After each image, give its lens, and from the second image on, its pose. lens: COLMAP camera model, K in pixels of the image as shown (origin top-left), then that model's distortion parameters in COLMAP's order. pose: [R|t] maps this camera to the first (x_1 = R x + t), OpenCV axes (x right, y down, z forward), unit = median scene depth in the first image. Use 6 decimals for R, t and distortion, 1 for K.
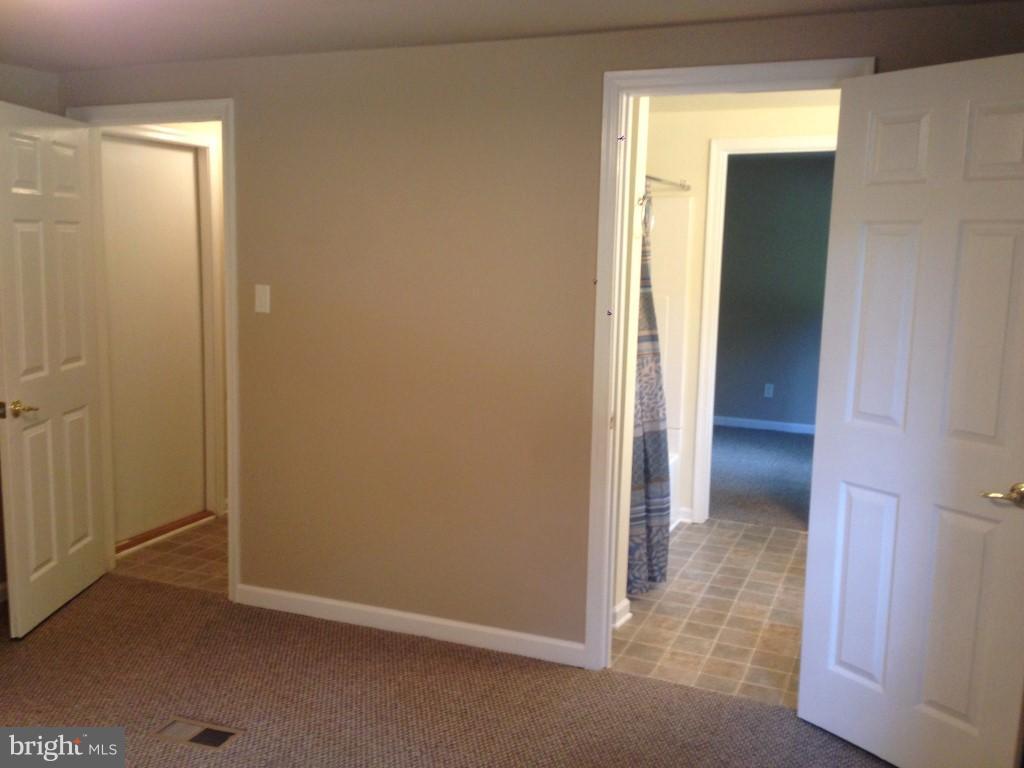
lens RADIAL K [[998.5, 0, 479.1], [0, 998.5, 382.2], [0, 0, 1]] dist [0.122723, -0.027941]
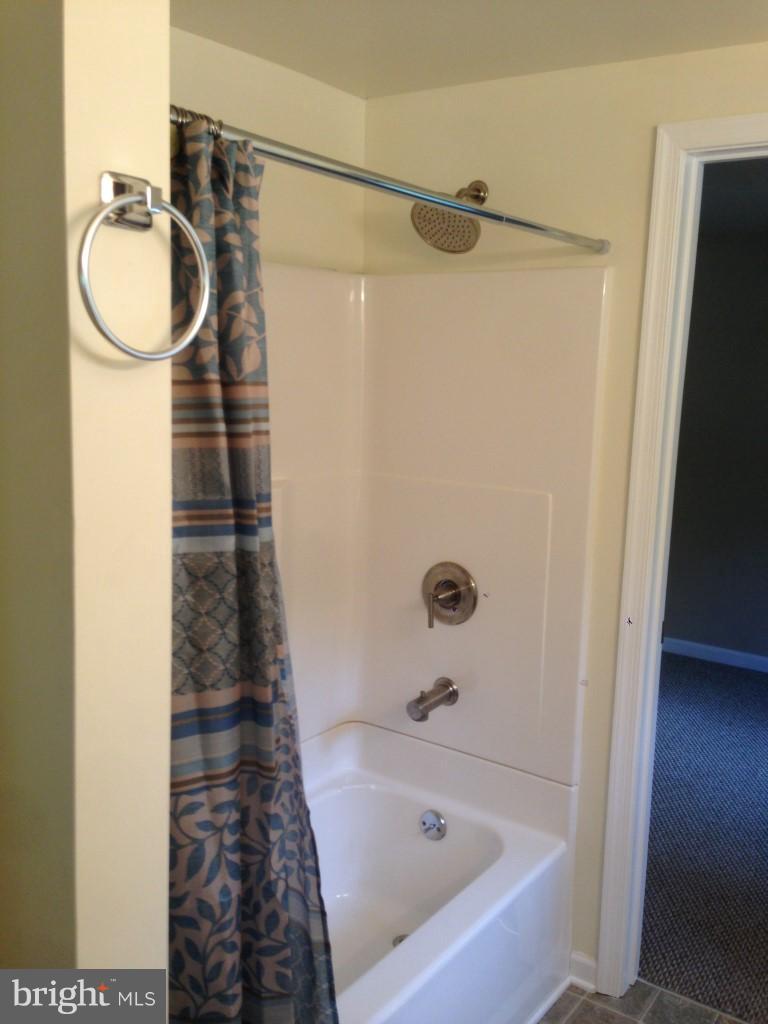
lens RADIAL K [[998.5, 0, 384.0], [0, 998.5, 512.0], [0, 0, 1]] dist [0.122723, -0.027941]
pose [[0.981645, 0.054839, -0.182661, 0.199516], [-0.052140, 0.998448, 0.019549, -0.083049], [0.183450, -0.009666, 0.982982, 0.554759]]
